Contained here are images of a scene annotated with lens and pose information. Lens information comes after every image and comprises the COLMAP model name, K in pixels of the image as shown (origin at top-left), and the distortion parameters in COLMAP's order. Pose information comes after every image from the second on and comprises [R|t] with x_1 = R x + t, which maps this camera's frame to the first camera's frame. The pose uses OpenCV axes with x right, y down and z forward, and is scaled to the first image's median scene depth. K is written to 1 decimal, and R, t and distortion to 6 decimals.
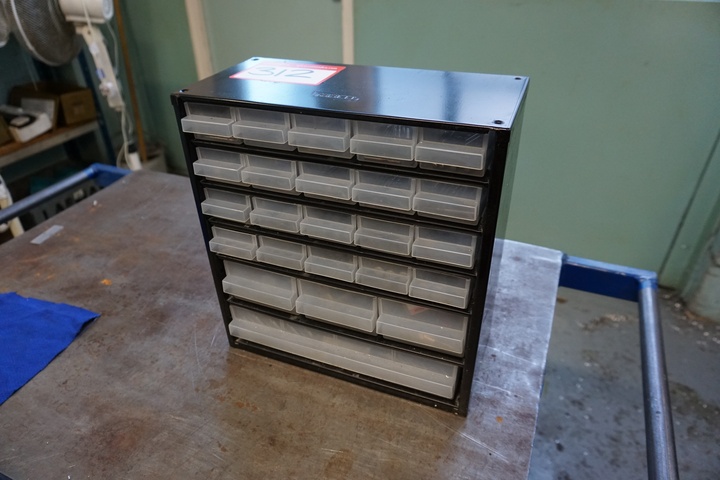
lens RADIAL K [[488.8, 0, 360.0], [0, 488.8, 240.0], [0, 0, 1]] dist [-0.042503, 0.038993]
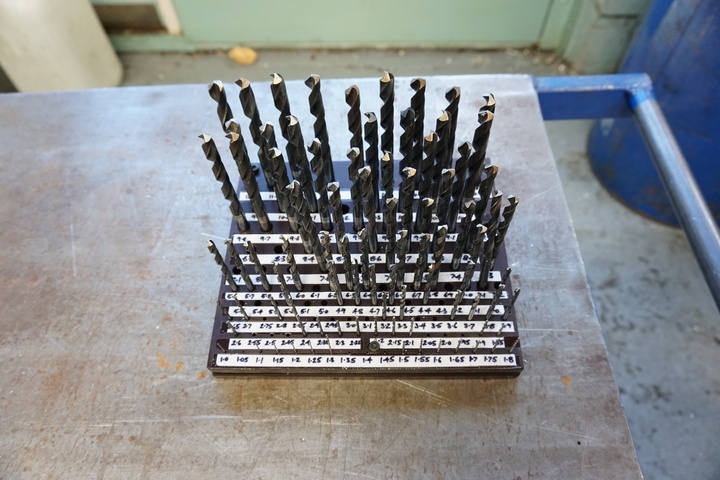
lens RADIAL K [[488.8, 0, 360.0], [0, 488.8, 240.0], [0, 0, 1]] dist [-0.042503, 0.038993]
pose [[0.918666, -0.339956, 0.201202, -0.046561], [0.236802, 0.881583, 0.408332, -0.131469], [-0.316192, -0.327476, 0.890383, 0.424907]]
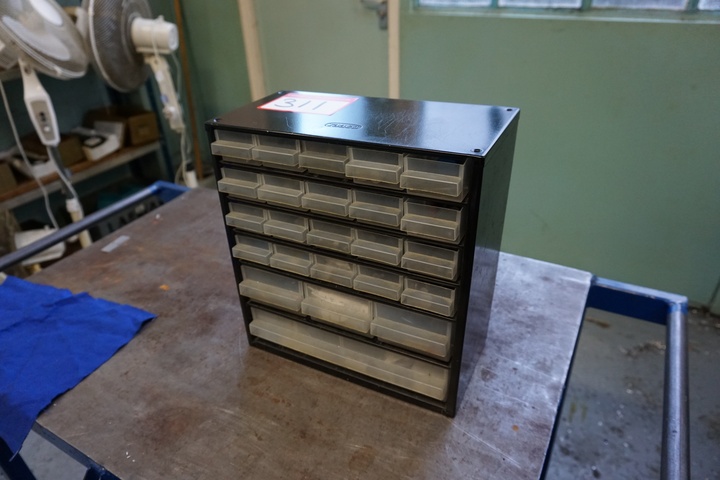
lens RADIAL K [[489.0, 0, 360.0], [0, 489.0, 240.0], [0, 0, 1]] dist [0.006810, 0.001230]
pose [[0.994906, 0.023104, -0.098125, 0.035725], [-0.026937, 0.998917, -0.037925, 0.007683], [0.097142, 0.040375, 0.994451, -0.087412]]
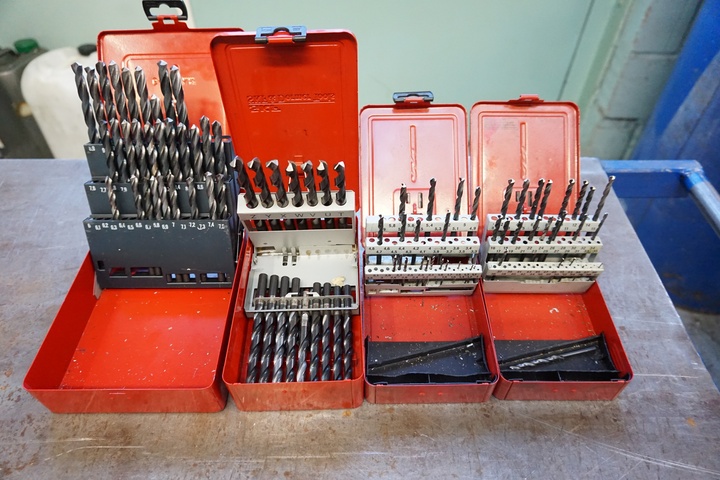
lens RADIAL K [[488.8, 0, 360.0], [0, 488.8, 240.0], [0, 0, 1]] dist [-0.042503, 0.038993]
pose [[0.918416, -0.272603, 0.286705, -0.256709], [0.203086, 0.946795, 0.249669, -0.151226], [-0.339511, -0.171074, 0.924914, 0.417265]]
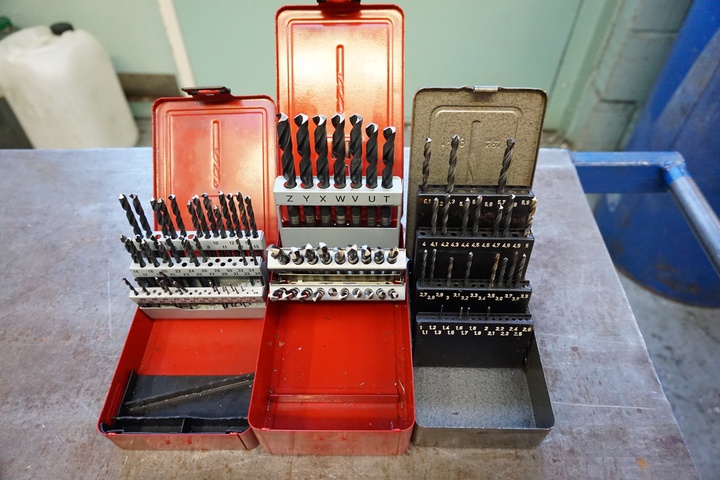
lens RADIAL K [[488.8, 0, 360.0], [0, 488.8, 240.0], [0, 0, 1]] dist [-0.042503, 0.038993]
pose [[0.923353, -0.279502, 0.263246, -0.119975], [0.202989, 0.937329, 0.283213, -0.138396], [-0.325907, -0.208069, 0.922221, 0.463311]]
